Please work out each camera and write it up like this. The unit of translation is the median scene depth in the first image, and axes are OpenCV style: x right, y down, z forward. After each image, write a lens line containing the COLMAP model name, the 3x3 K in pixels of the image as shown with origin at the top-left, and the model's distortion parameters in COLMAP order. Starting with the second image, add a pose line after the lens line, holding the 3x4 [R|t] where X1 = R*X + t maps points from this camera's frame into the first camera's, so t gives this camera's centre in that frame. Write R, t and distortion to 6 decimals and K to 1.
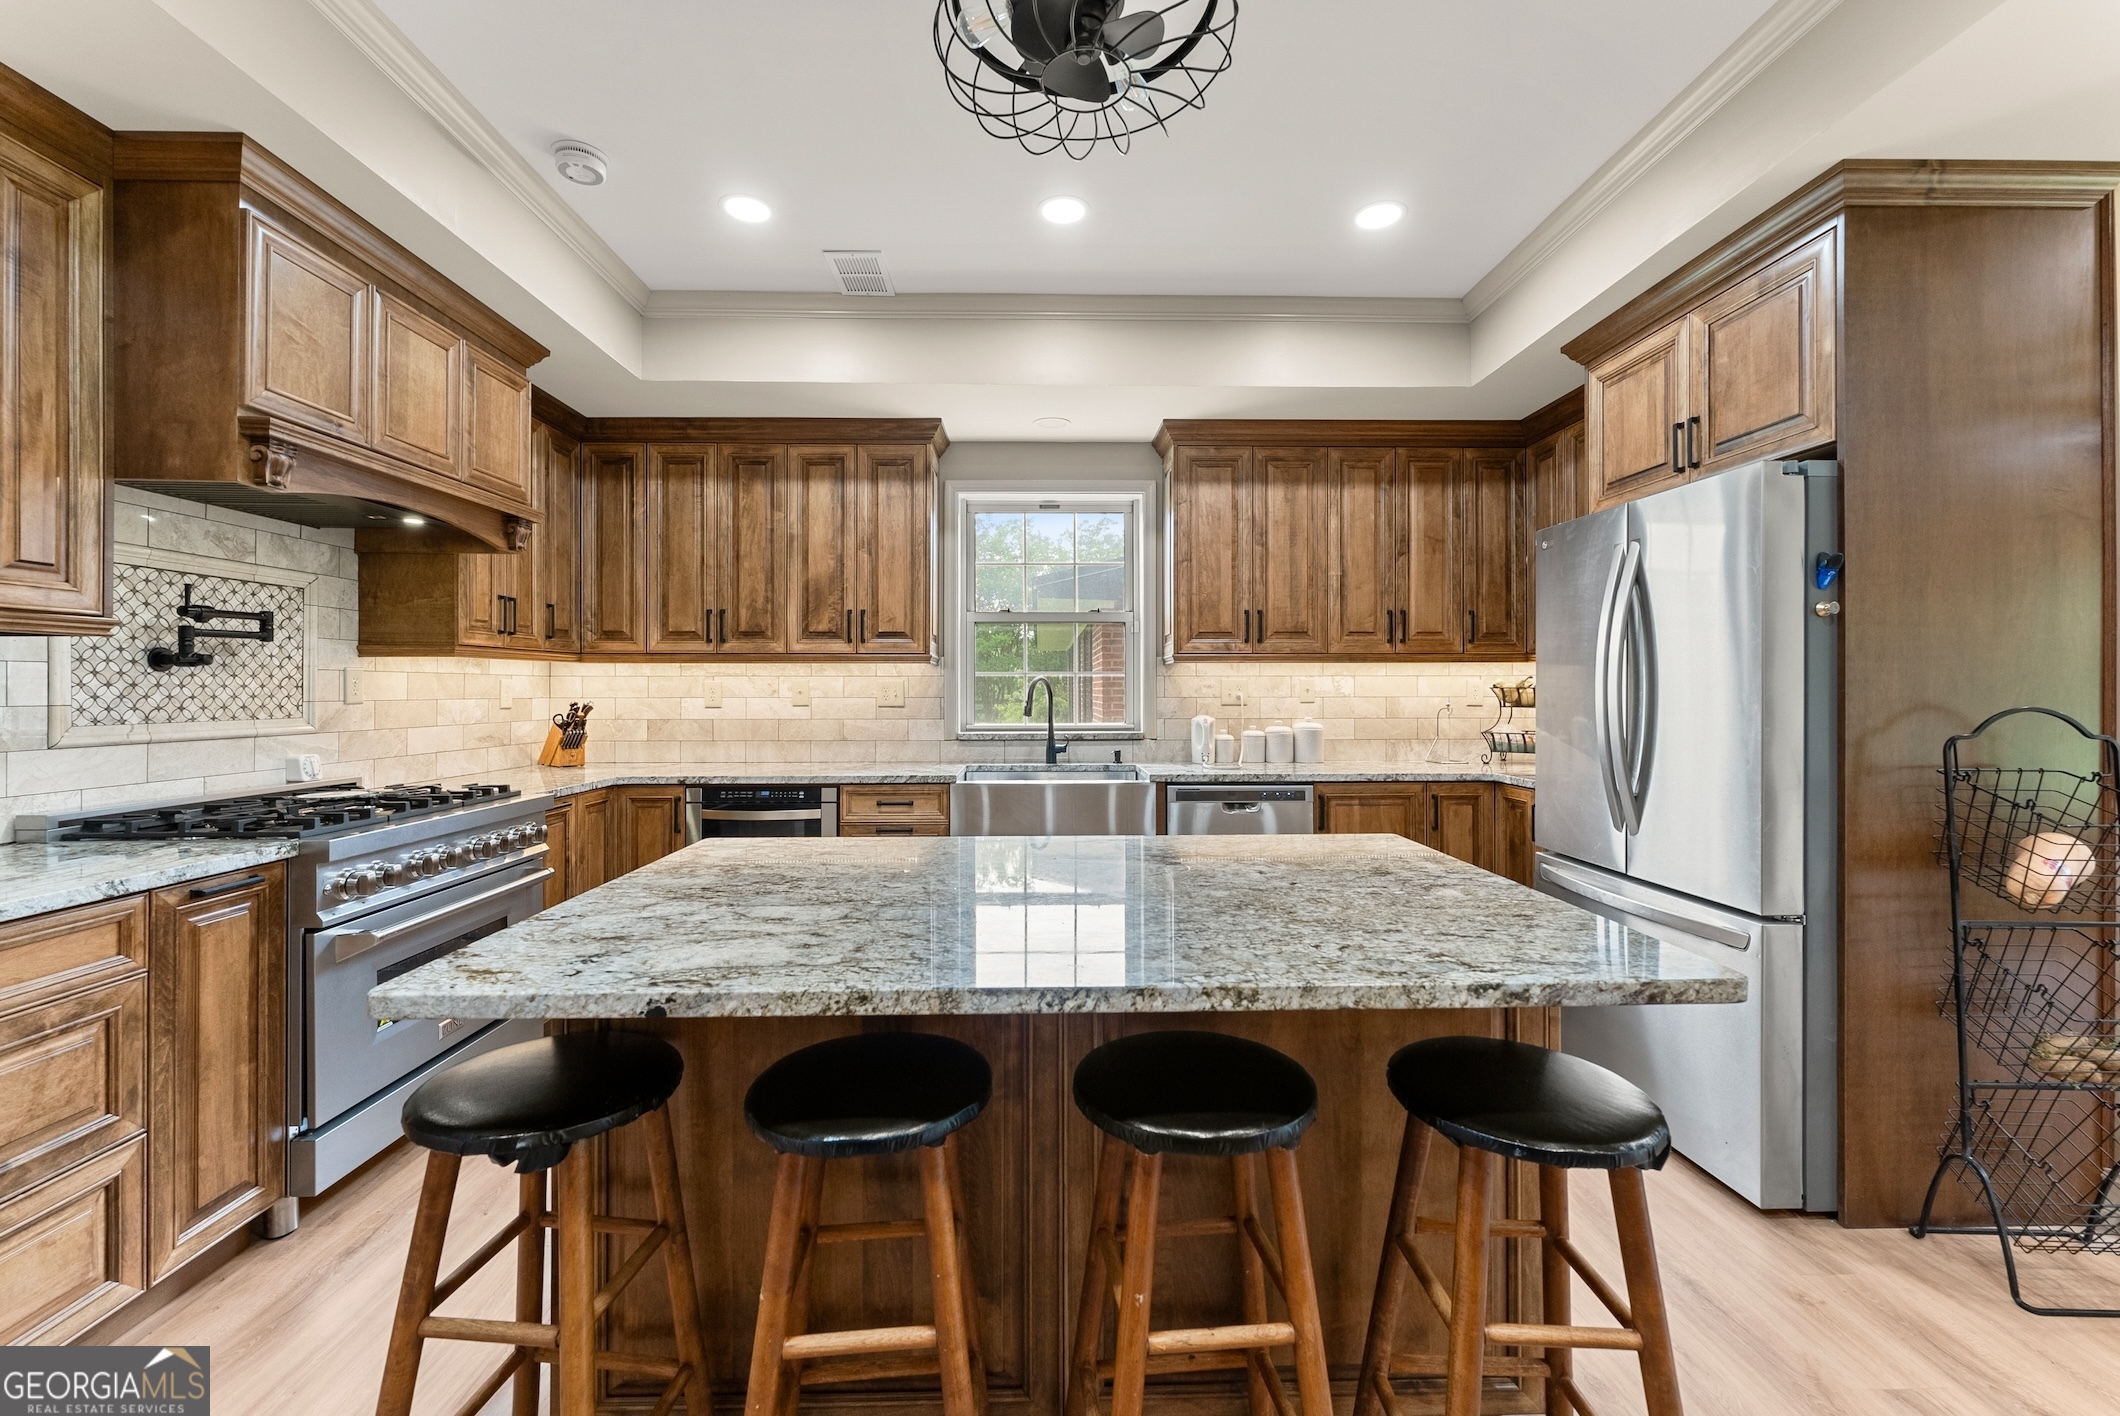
lens RADIAL K [[861.3, 0, 1051.5], [0, 861.3, 692.4], [0, 0, 1]] dist [0.002215, -0.000206]
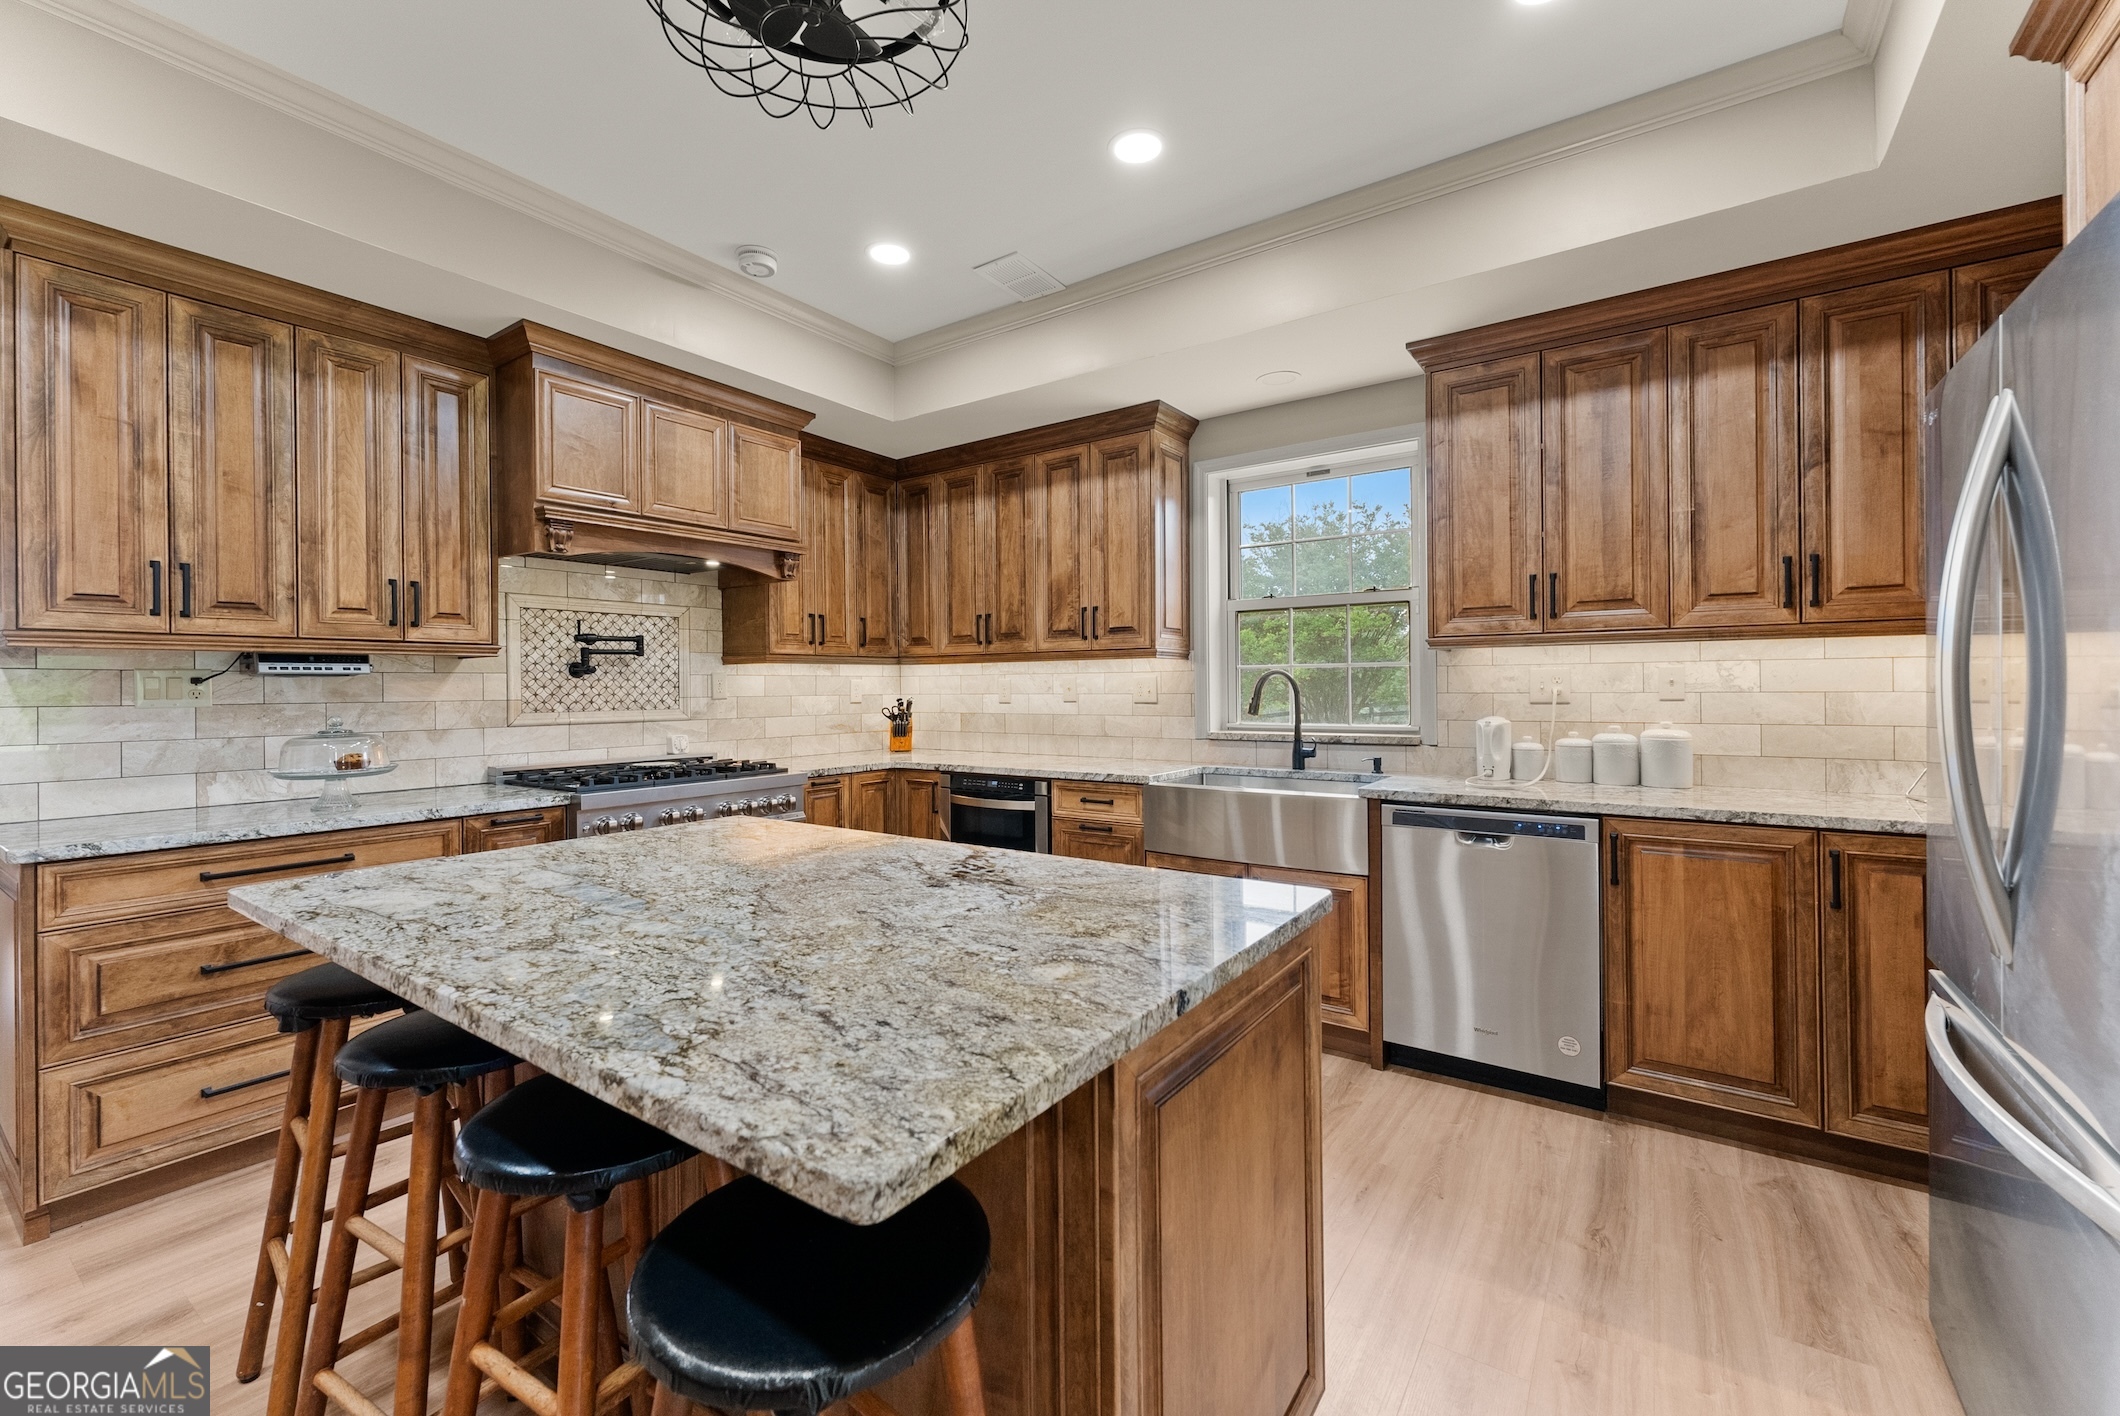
lens RADIAL K [[861.3, 0, 1058.8], [0, 861.3, 691.8], [0, 0, 1]] dist [0.002215, -0.000206]
pose [[0.806041, -0.002413, -0.591854, 0.362823], [0.005444, 0.999980, 0.003336, -0.000050], [0.591834, -0.005911, 0.806038, 0.177152]]
